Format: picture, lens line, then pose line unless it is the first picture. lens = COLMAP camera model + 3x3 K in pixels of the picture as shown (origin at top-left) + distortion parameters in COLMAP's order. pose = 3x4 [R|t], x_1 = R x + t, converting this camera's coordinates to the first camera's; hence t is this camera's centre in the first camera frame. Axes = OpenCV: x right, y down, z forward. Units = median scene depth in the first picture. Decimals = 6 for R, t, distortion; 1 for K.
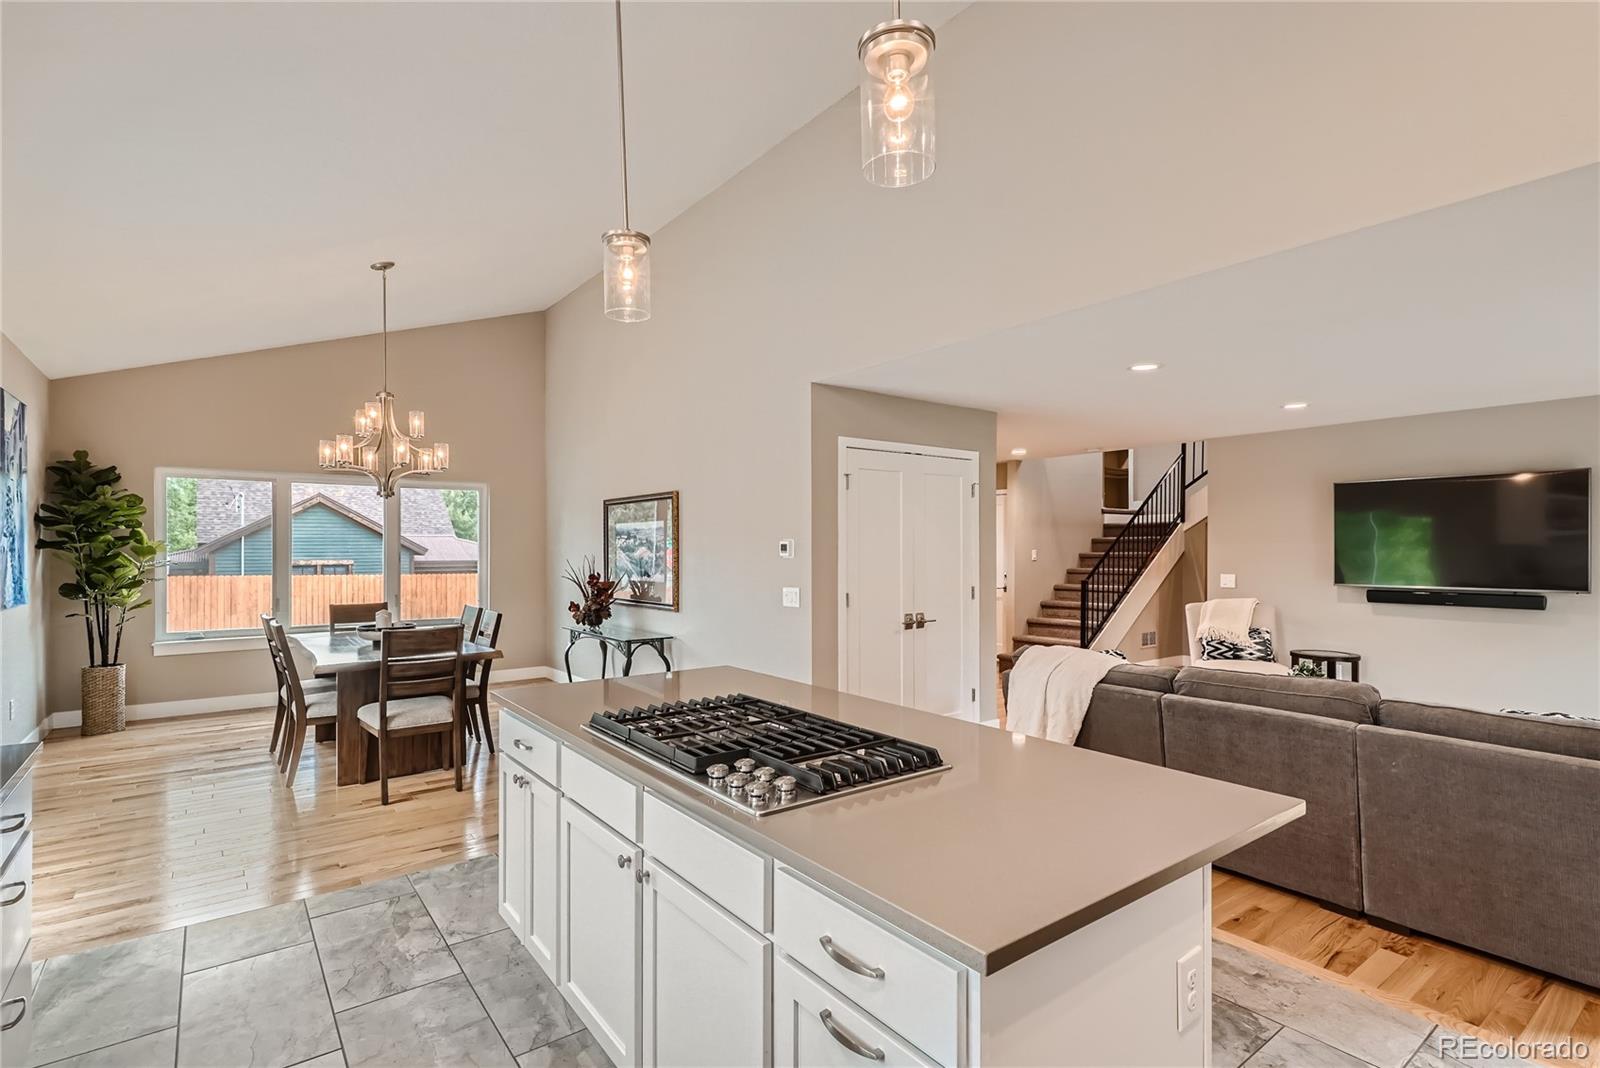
lens RADIAL K [[763.3, 0, 798.9], [0, 763.3, 554.9], [0, 0, 1]] dist [0.014342, -0.005557]
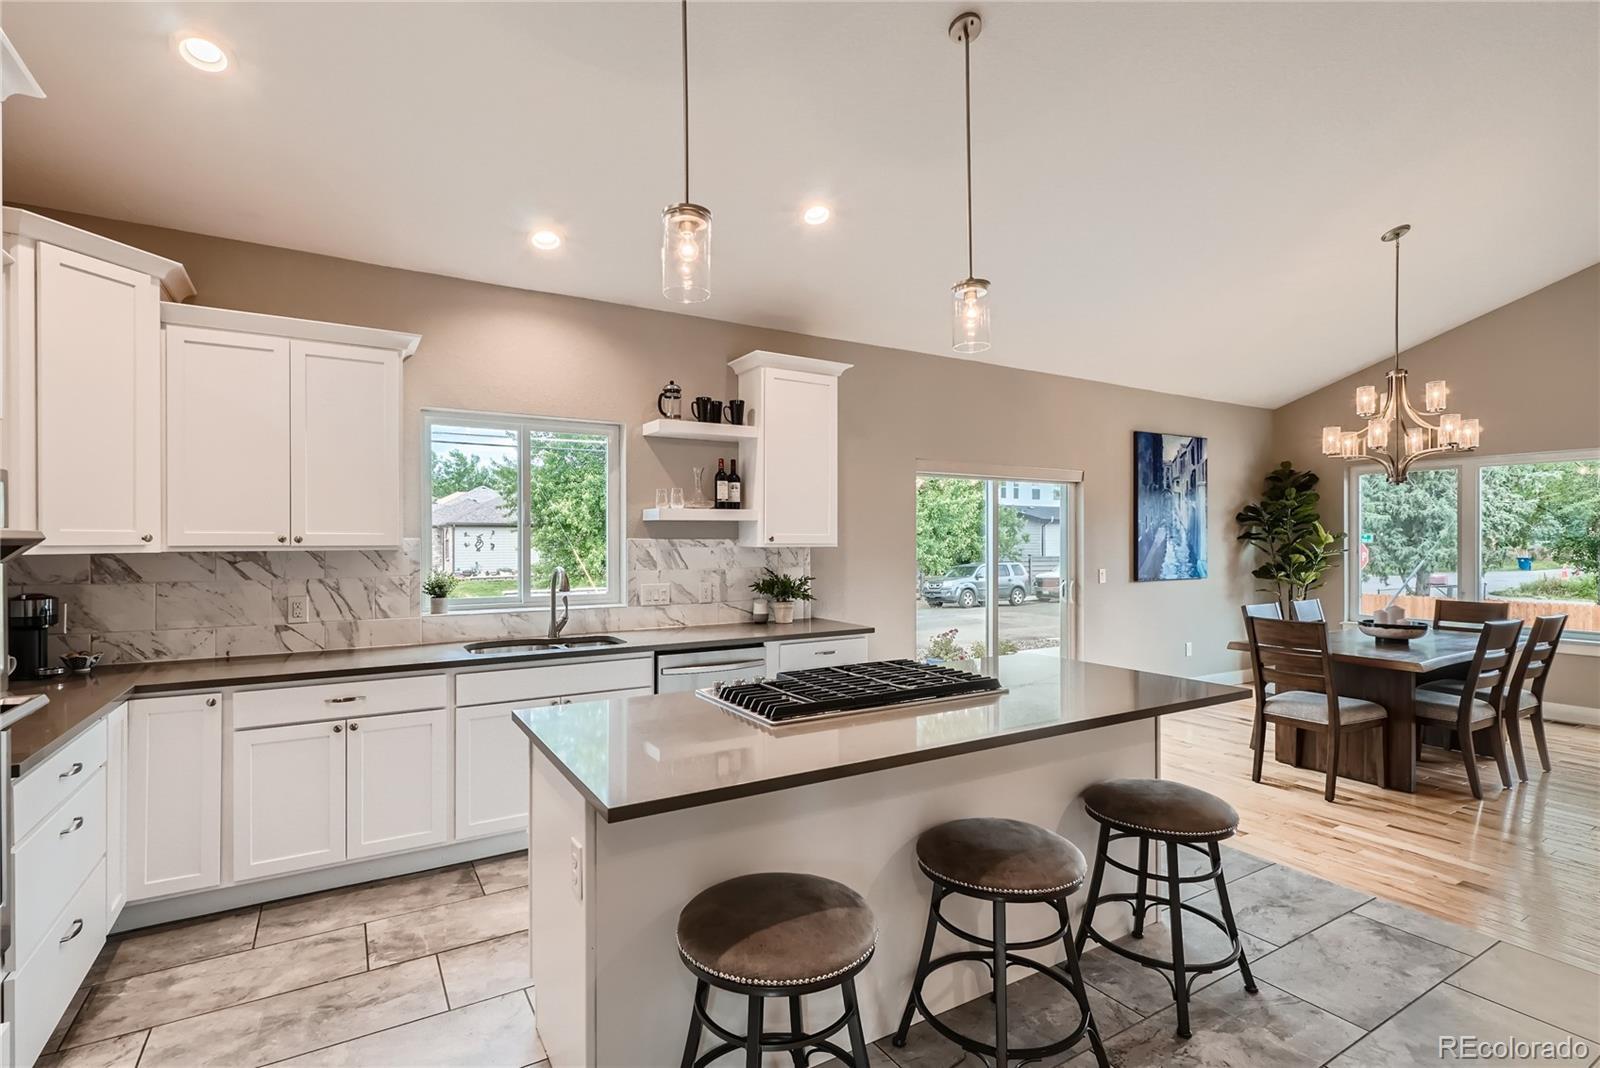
lens RADIAL K [[763.3, 0, 803.5], [0, 763.3, 540.2], [0, 0, 1]] dist [0.014342, -0.005557]
pose [[-0.102624, 0.000815, -0.994720, 0.382269], [-0.007210, 0.999973, 0.001563, -0.002599], [0.994694, 0.007332, -0.102615, 0.325979]]
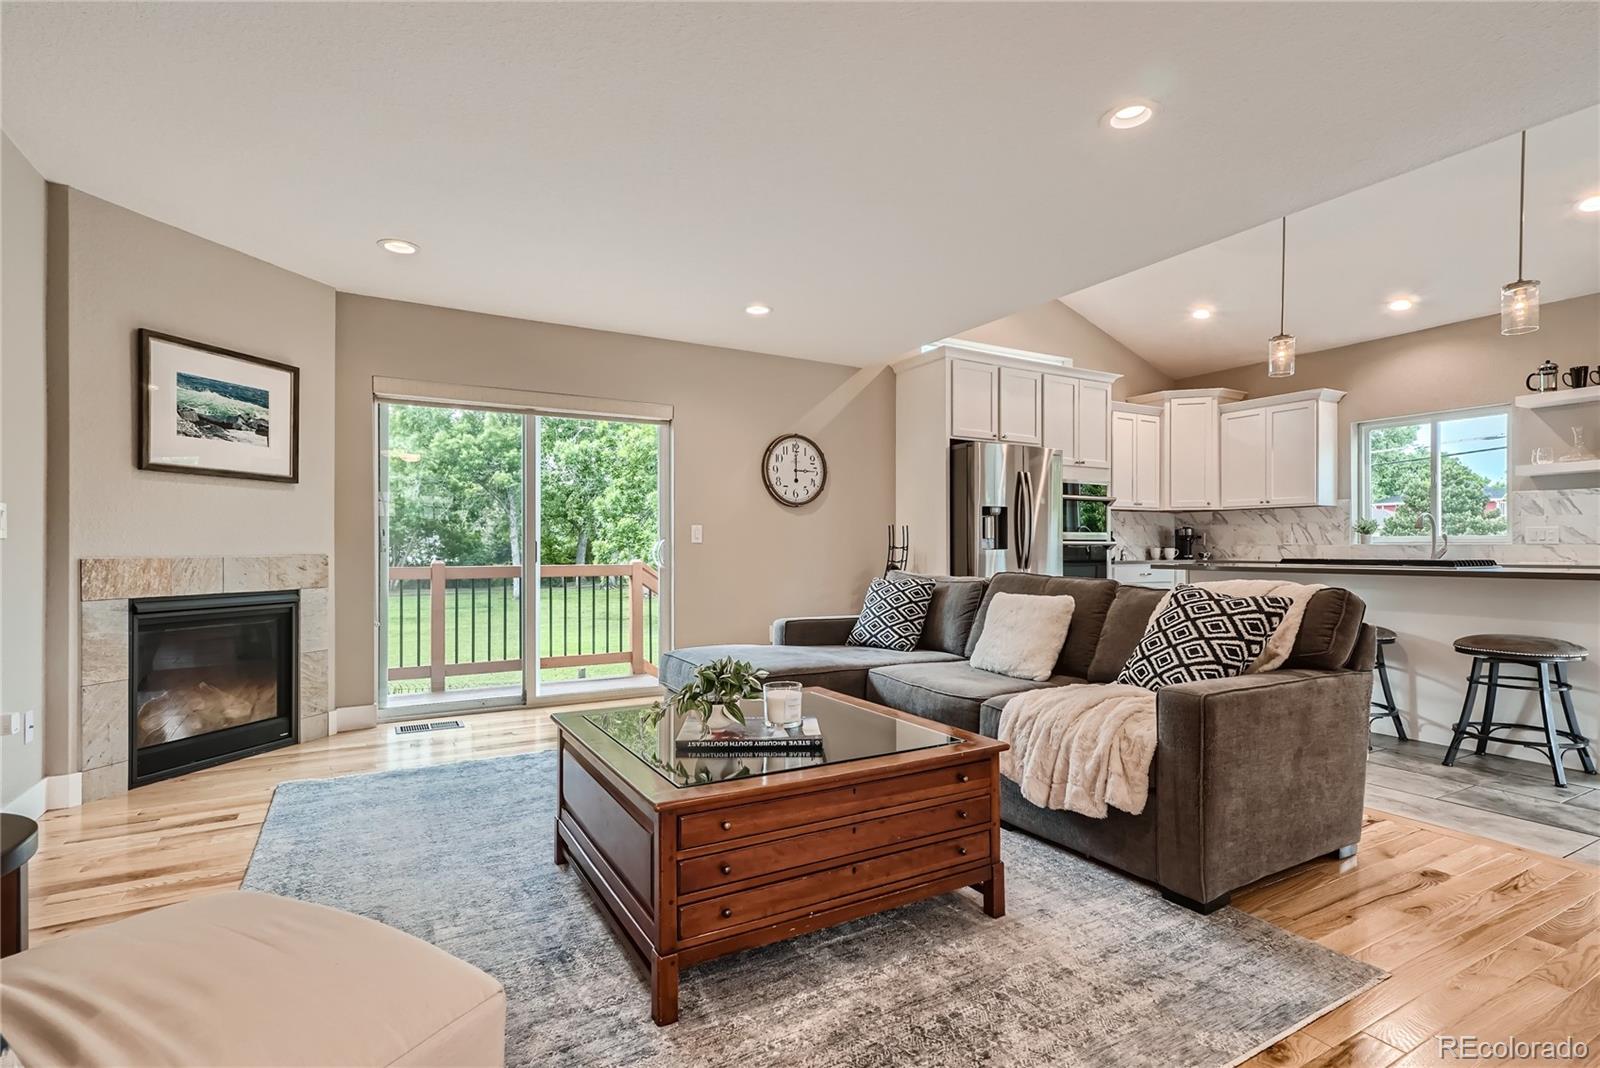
lens RADIAL K [[763.3, 0, 796.2], [0, 763.3, 546.5], [0, 0, 1]] dist [0.014342, -0.005557]
pose [[-0.991393, 0.001664, 0.130906, 0.422795], [0.002641, 0.999970, 0.007290, 0.053049], [-0.130889, 0.007573, -0.991368, 1.088467]]
